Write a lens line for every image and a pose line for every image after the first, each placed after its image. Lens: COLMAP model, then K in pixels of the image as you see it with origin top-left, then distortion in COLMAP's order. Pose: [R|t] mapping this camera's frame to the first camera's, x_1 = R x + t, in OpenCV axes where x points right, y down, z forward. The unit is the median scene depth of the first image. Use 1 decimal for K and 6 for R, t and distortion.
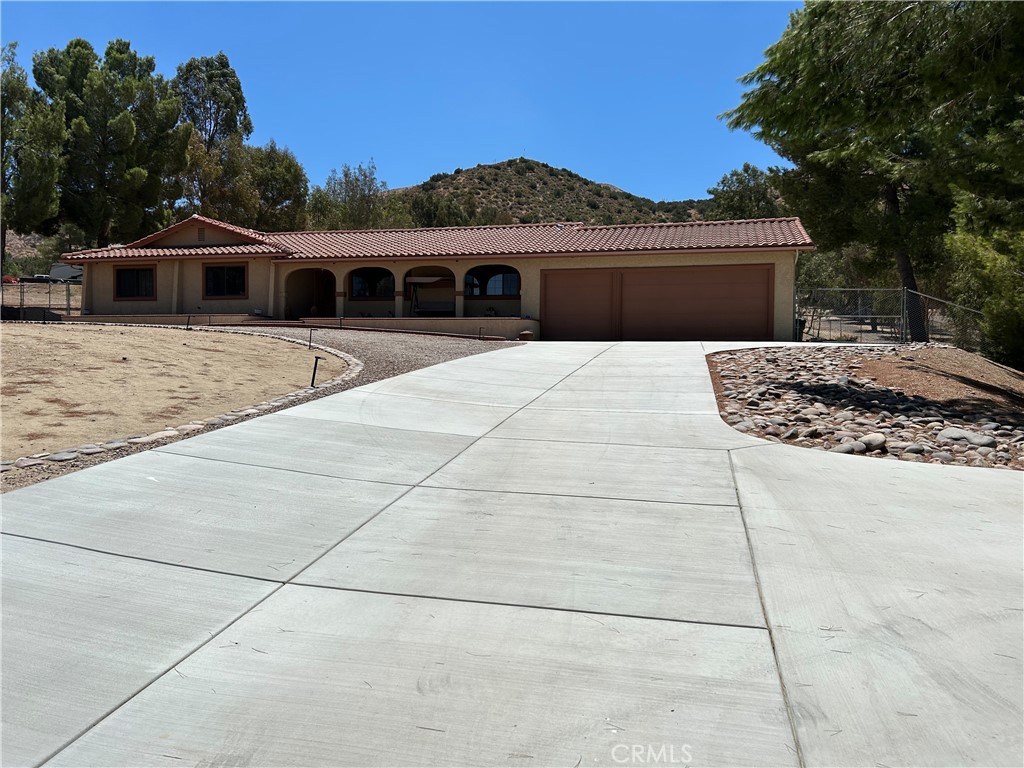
lens RADIAL K [[763.1, 0, 512.0], [0, 763.1, 384.0], [0, 0, 1]] dist [0.094272, -0.171844]
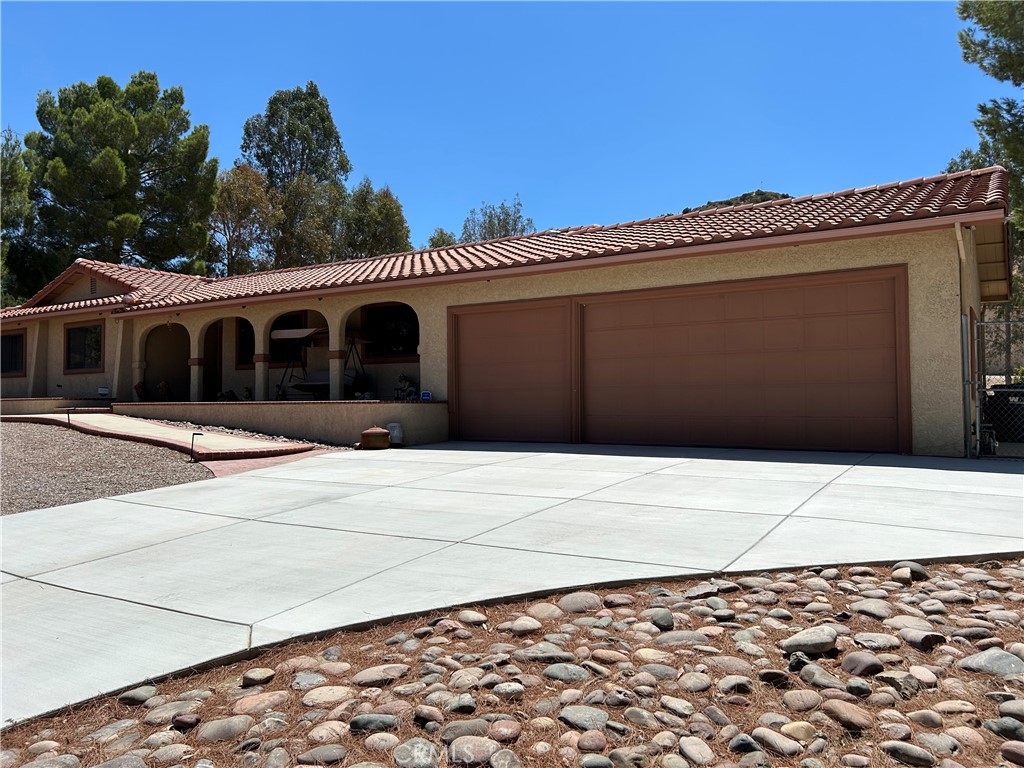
lens RADIAL K [[777.5, 0, 512.0], [0, 777.5, 384.0], [0, 0, 1]] dist [-0.004373, -0.003278]
pose [[0.946727, -0.018164, -0.321524, 0.226244], [-0.002867, 0.997893, -0.064815, -0.054595], [0.322024, 0.062284, 0.944681, 0.454124]]
